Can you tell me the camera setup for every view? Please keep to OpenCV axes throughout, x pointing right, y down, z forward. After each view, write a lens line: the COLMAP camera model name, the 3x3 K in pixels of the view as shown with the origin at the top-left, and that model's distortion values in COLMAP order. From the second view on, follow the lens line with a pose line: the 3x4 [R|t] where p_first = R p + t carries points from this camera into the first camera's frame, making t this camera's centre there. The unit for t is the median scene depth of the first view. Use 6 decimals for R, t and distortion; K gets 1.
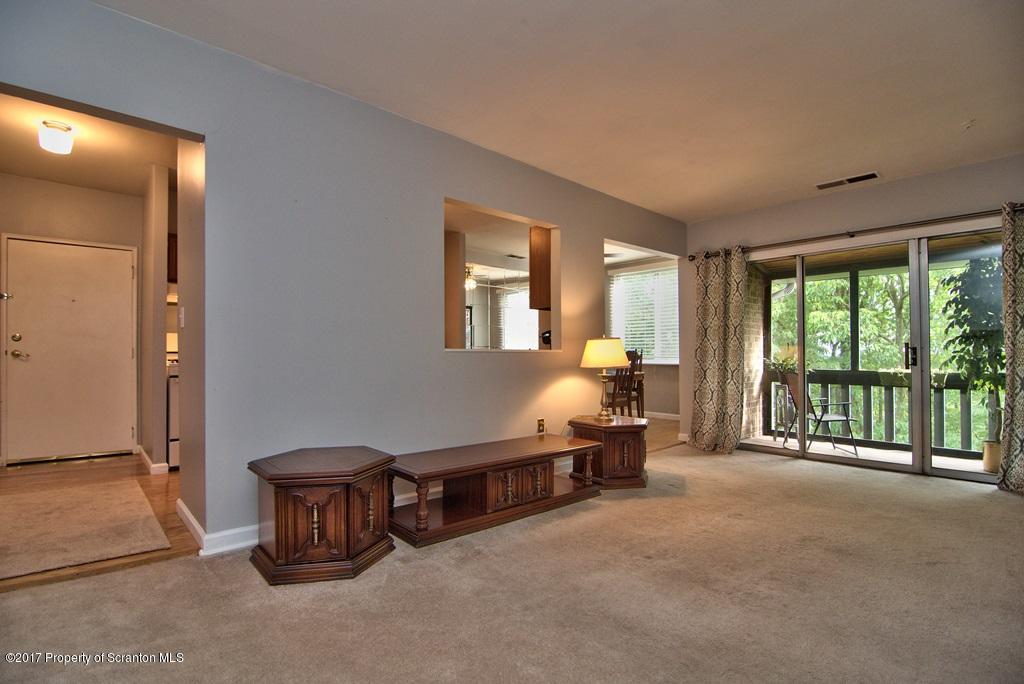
lens RADIAL K [[490.9, 0, 504.4], [0, 490.9, 344.9], [0, 0, 1]] dist [-0.010322, -0.006718]
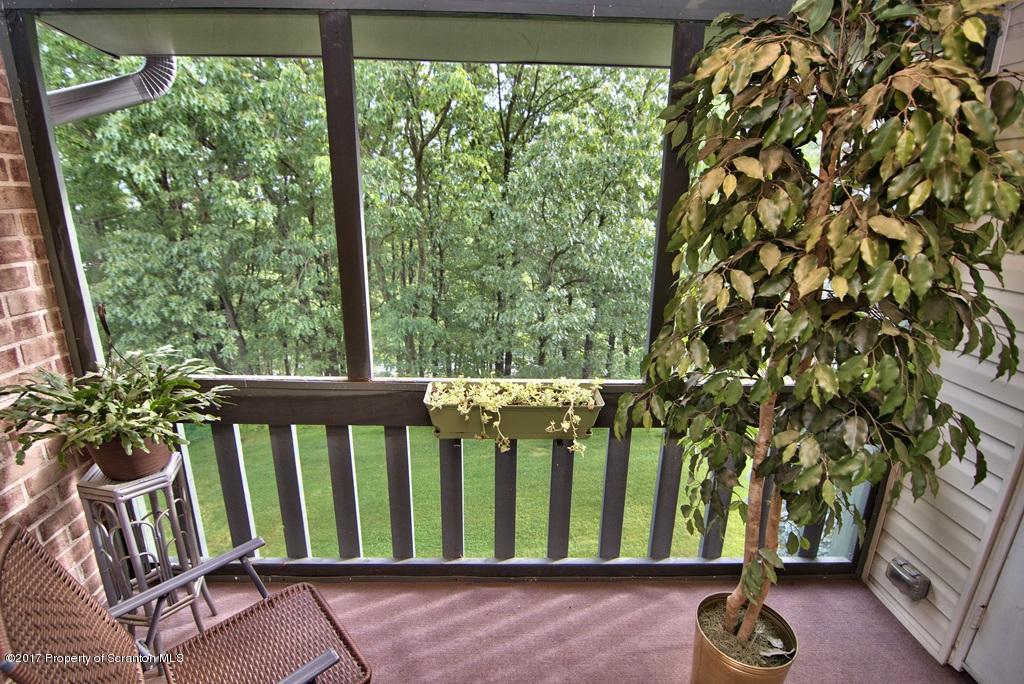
lens RADIAL K [[490.9, 0, 513.5], [0, 490.9, 343.5], [0, 0, 1]] dist [-0.010322, -0.006718]
pose [[0.638864, -0.208100, 0.740640, 0.623117], [-0.031496, 0.954838, 0.295452, -0.074254], [-0.768675, -0.212081, 0.603458, 0.831948]]
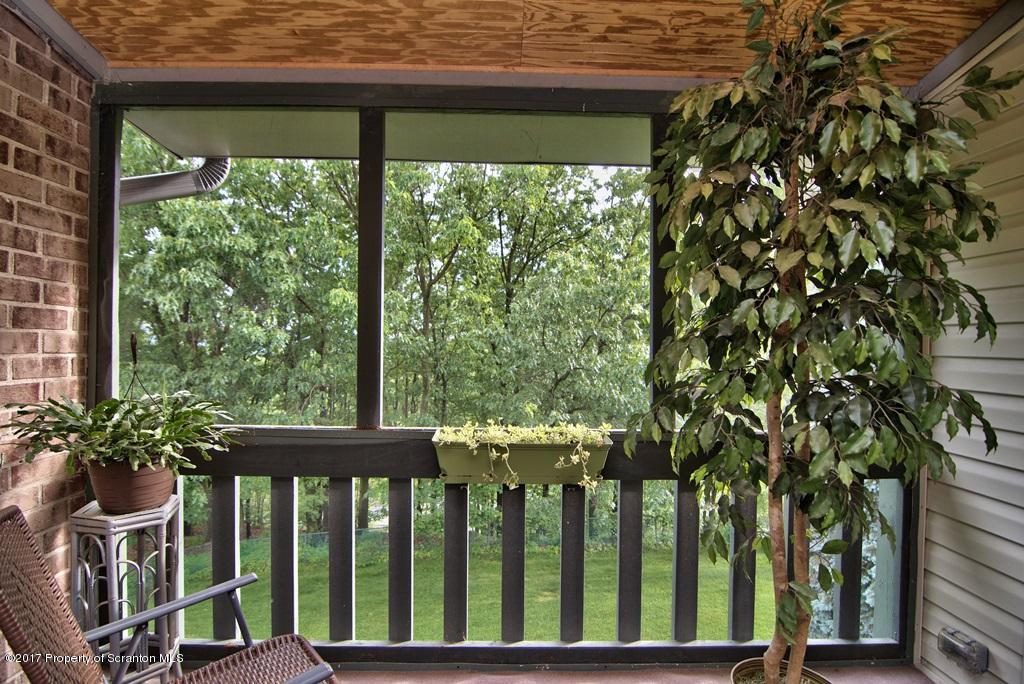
lens RADIAL K [[490.9, 0, 513.9], [0, 490.9, 345.0], [0, 0, 1]] dist [-0.010322, -0.006718]
pose [[0.639460, 0.000383, 0.768824, 0.602950], [-0.023327, 0.999549, 0.018905, -0.011147], [-0.768470, -0.030023, 0.639181, 0.818288]]
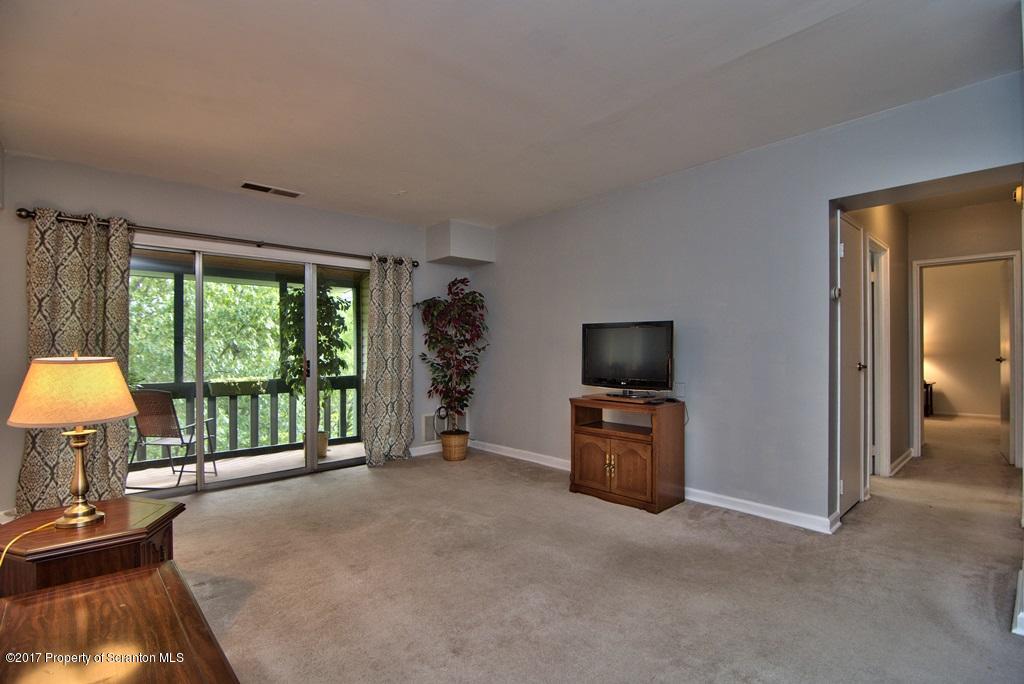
lens RADIAL K [[490.9, 0, 513.1], [0, 490.9, 344.2], [0, 0, 1]] dist [-0.010322, -0.006718]
pose [[-0.021208, 0.006853, 0.999752, -0.231074], [-0.015521, 0.999854, -0.007183, -0.024695], [-0.999655, -0.015670, -0.021098, 0.442277]]
